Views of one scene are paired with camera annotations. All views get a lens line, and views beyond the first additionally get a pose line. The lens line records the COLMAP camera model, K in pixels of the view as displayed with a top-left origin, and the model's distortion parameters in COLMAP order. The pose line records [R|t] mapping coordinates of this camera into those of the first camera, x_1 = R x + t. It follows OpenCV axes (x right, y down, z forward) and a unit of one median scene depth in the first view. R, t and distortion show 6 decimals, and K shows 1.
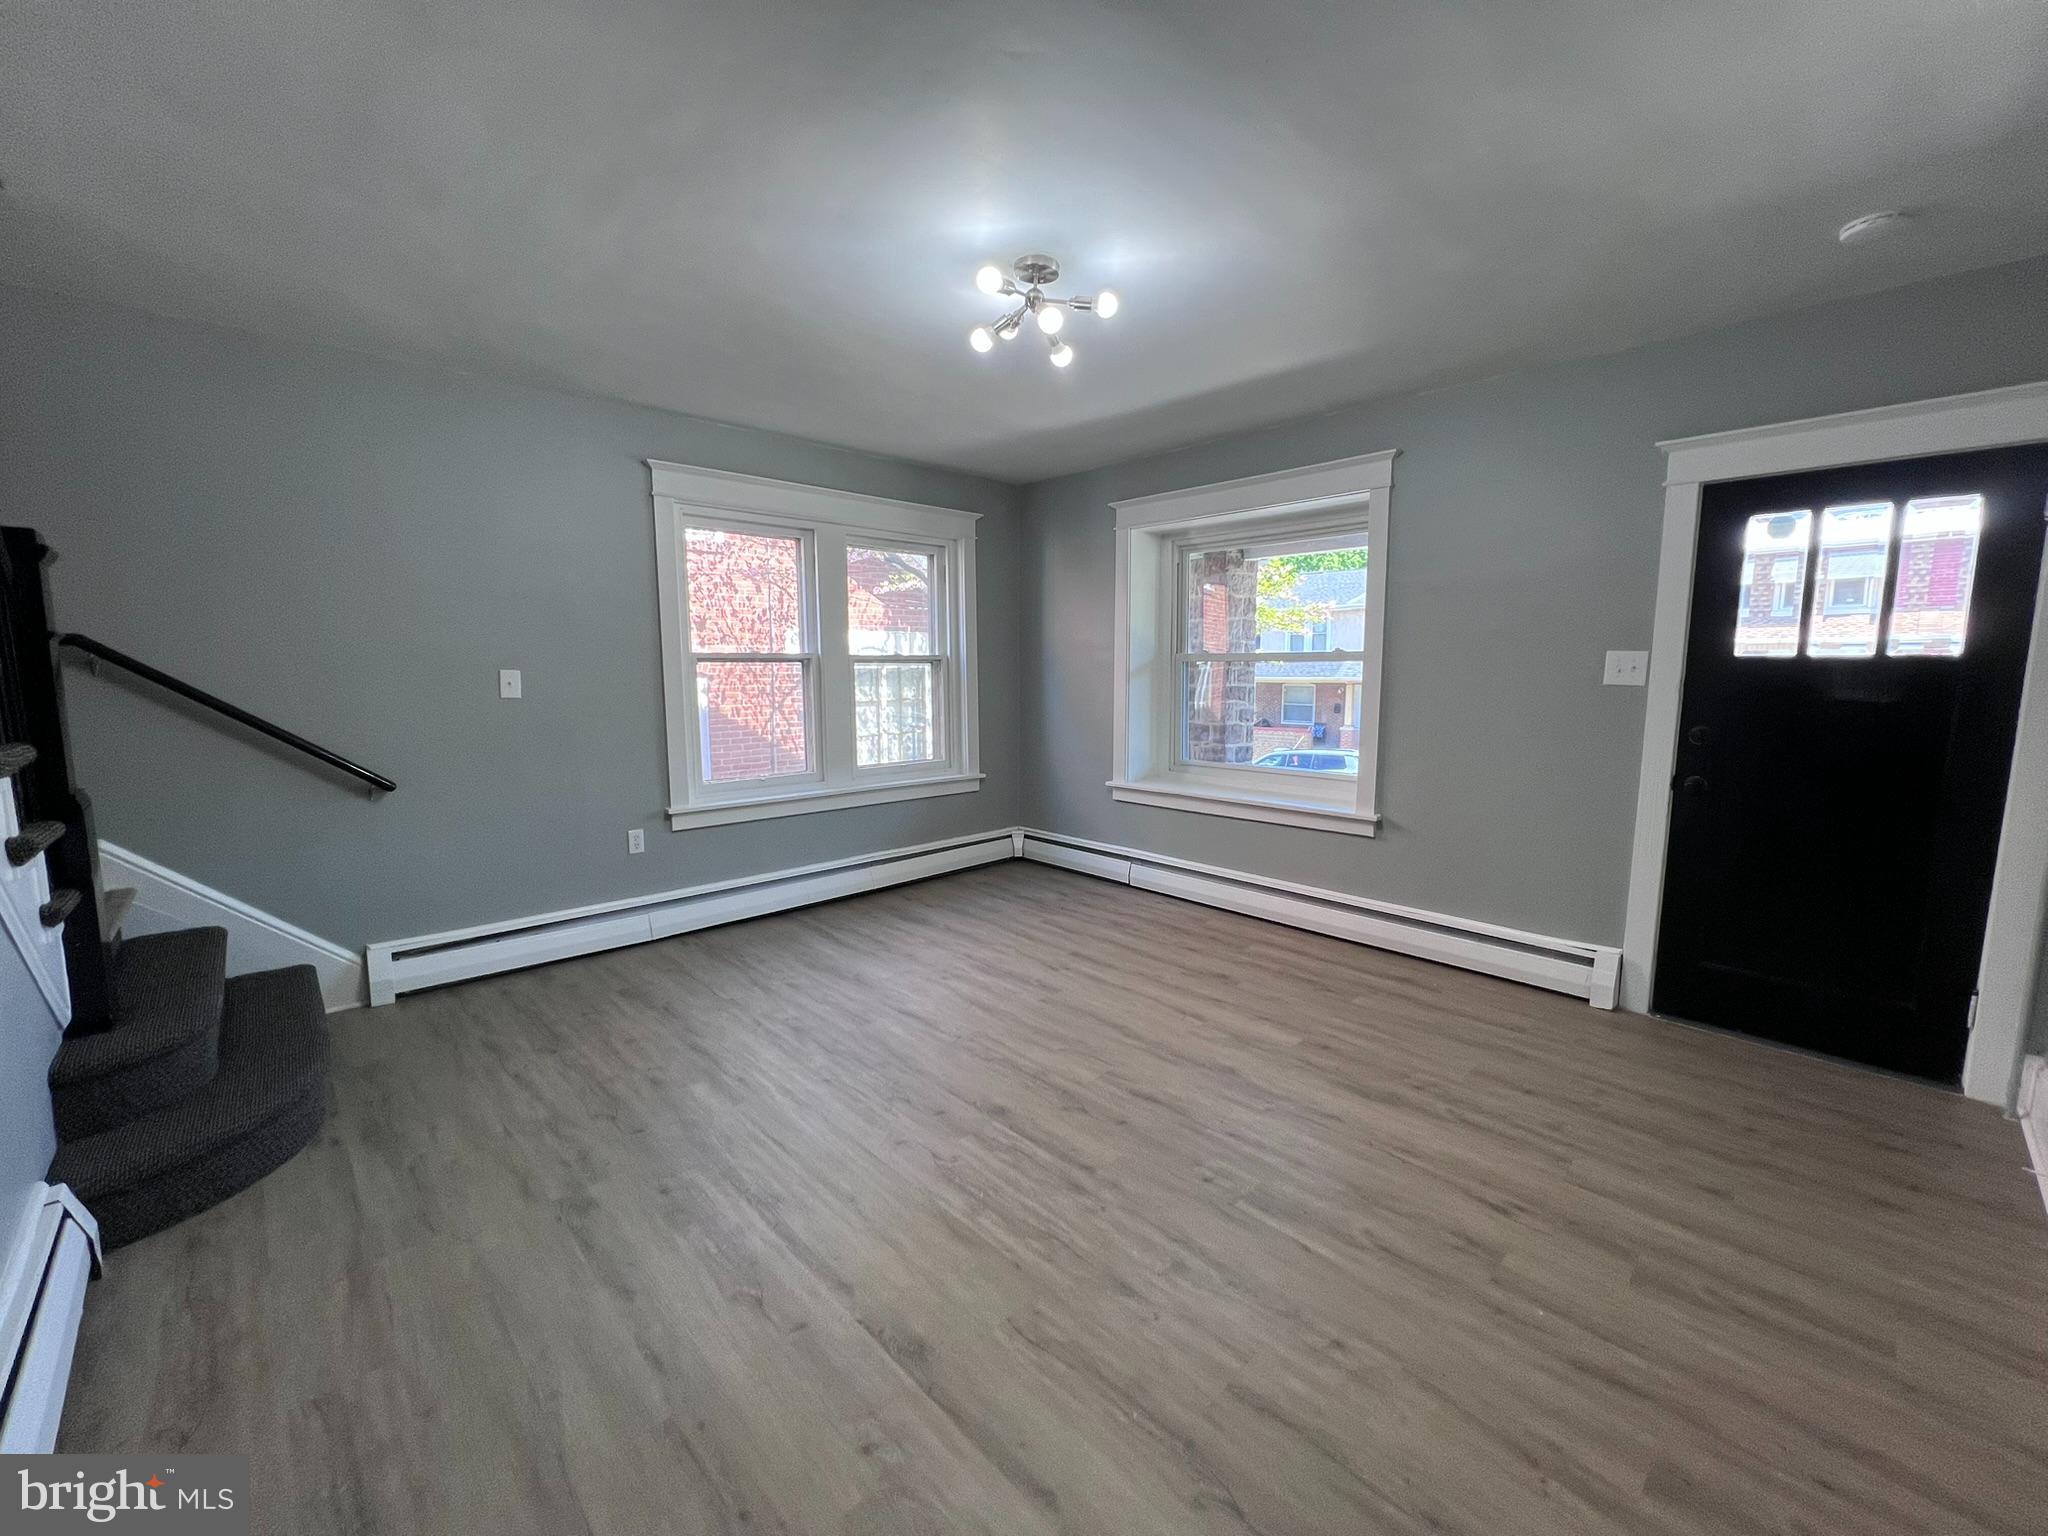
lens RADIAL K [[829.4, 0, 1020.7], [0, 829.4, 773.0], [0, 0, 1]] dist [-0.001777, 0.000838]
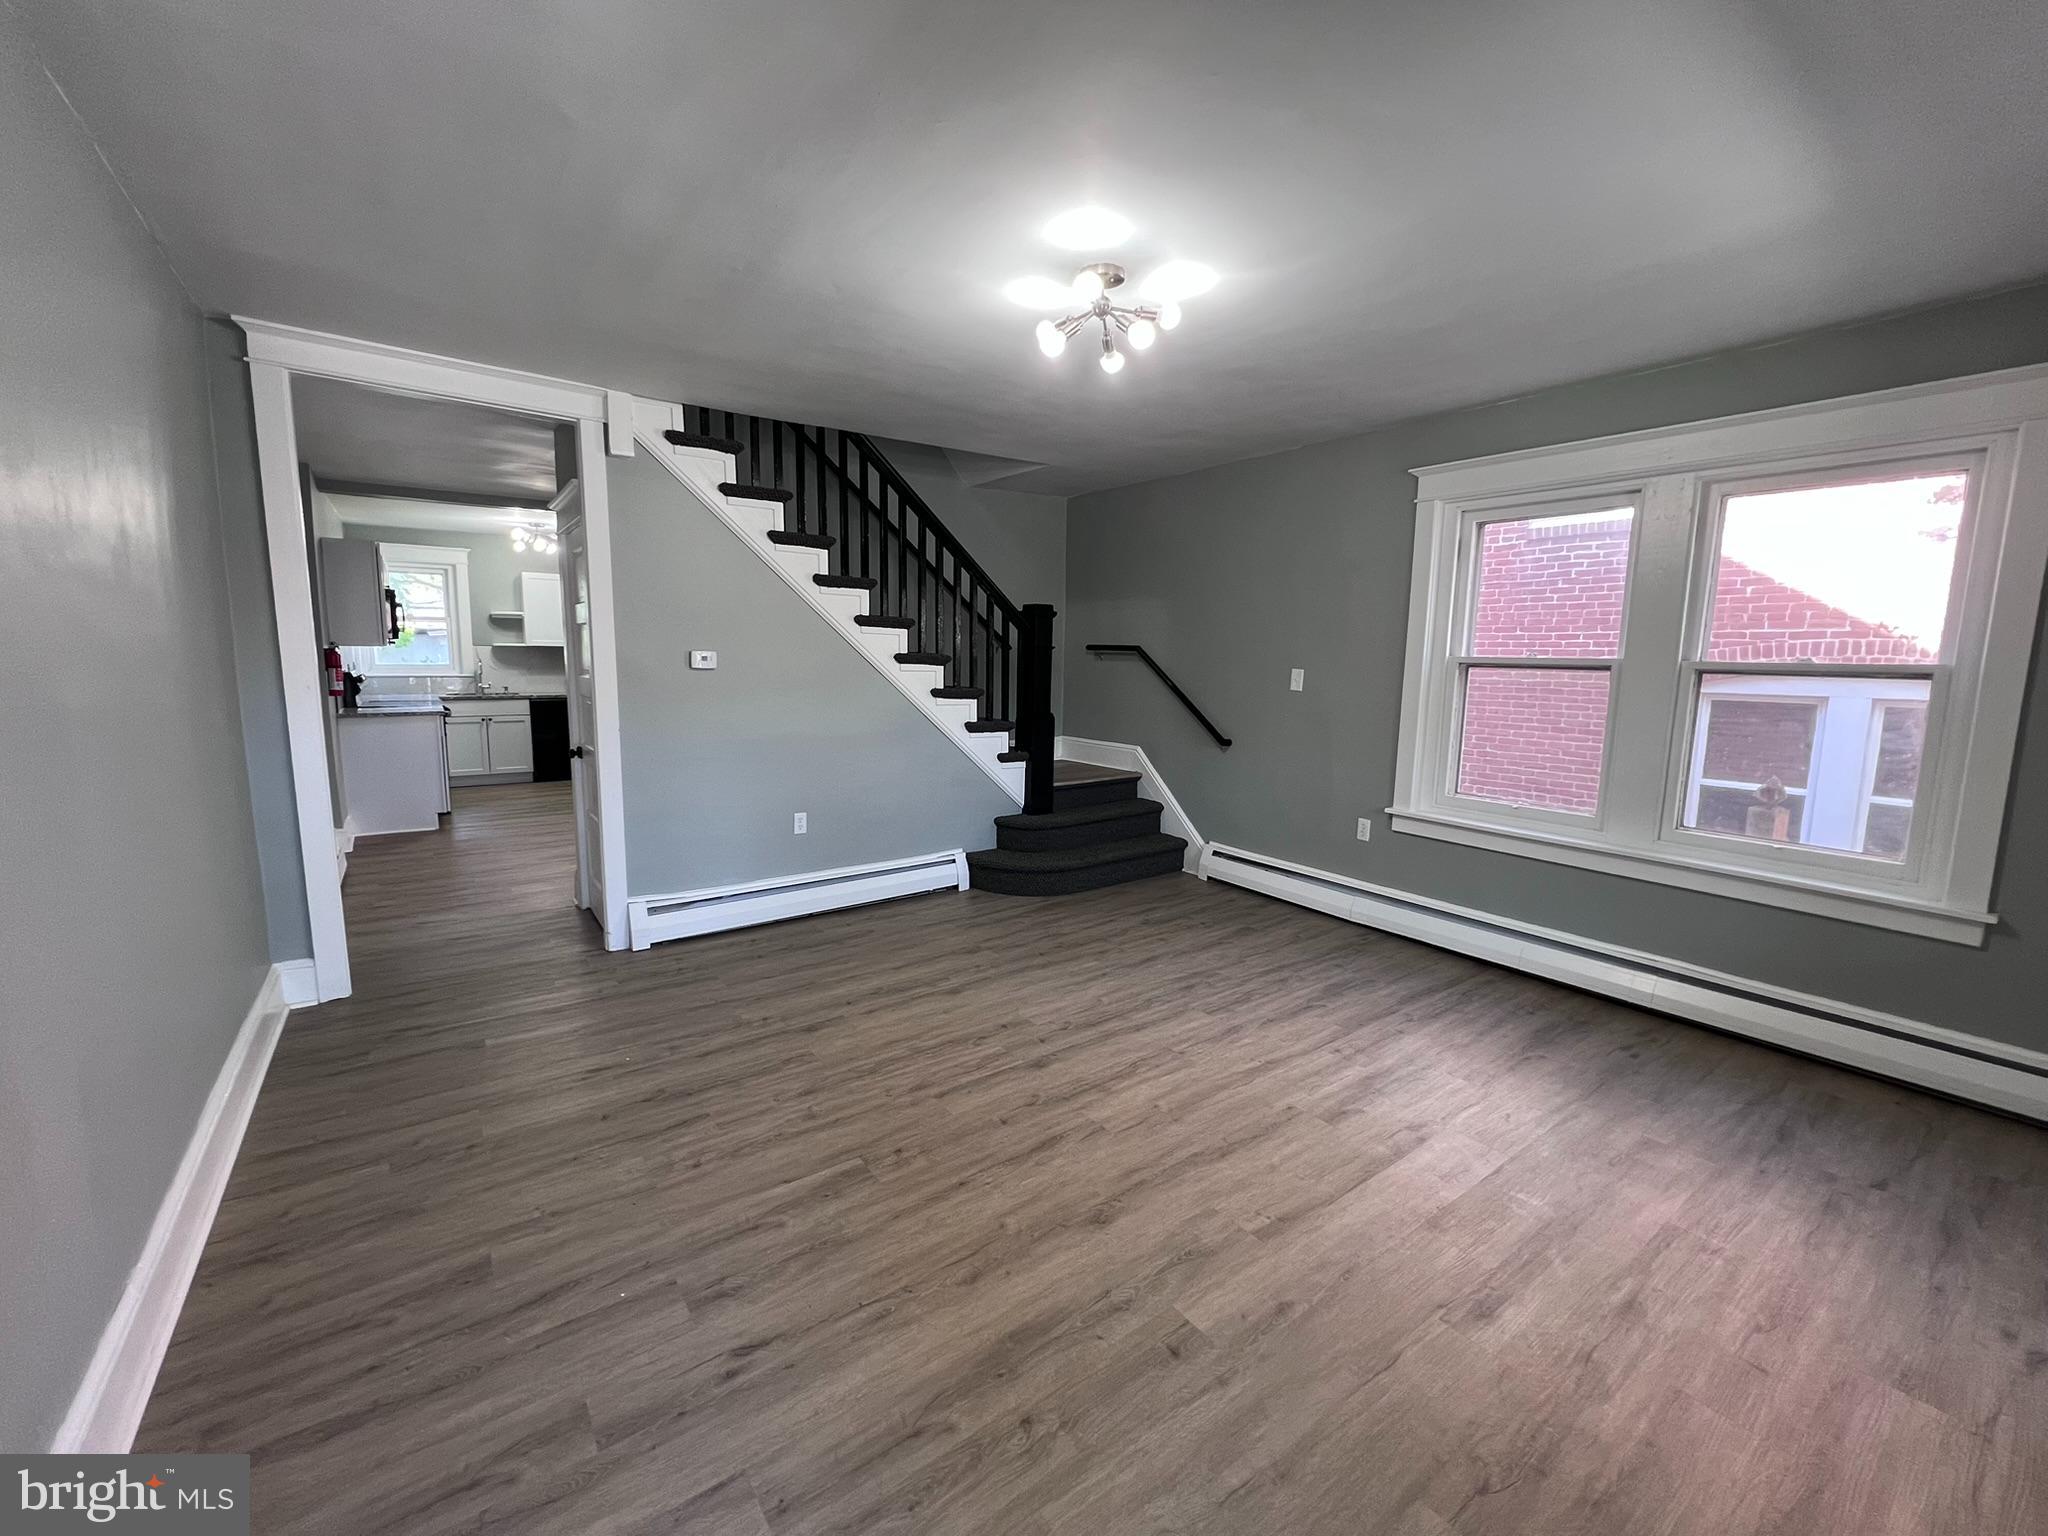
lens RADIAL K [[829.4, 0, 1007.1], [0, 829.4, 769.6], [0, 0, 1]] dist [-0.001777, 0.000838]
pose [[-0.146613, 0.138536, -0.979445, 1.035415], [-0.147017, 0.976096, 0.160069, -0.157027], [0.978208, 0.167463, -0.122741, 1.040426]]
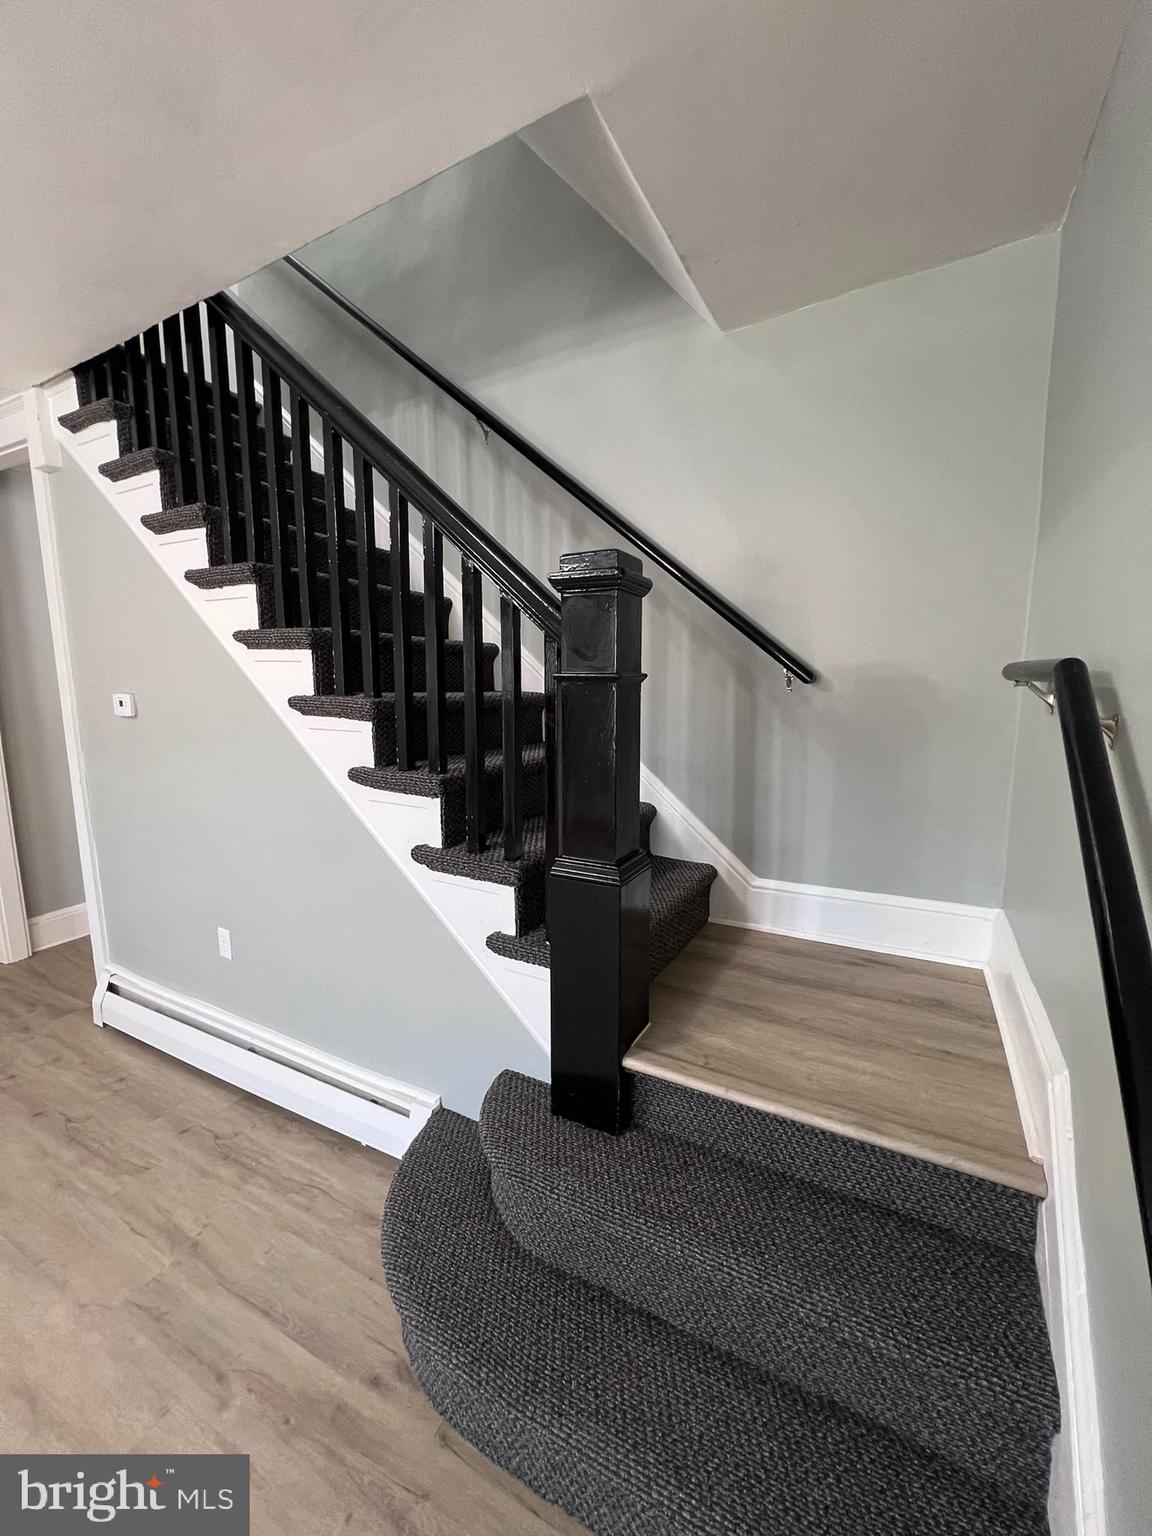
lens RADIAL K [[615.0, 0, 572.8], [0, 615.0, 768.4], [0, 0, 1]] dist [-0.001971, 0.000146]
pose [[-0.947618, 0.054247, -0.314765, -0.804563], [-0.034833, 0.962043, 0.270667, -0.204012], [0.317500, 0.267453, -0.909759, 1.320264]]
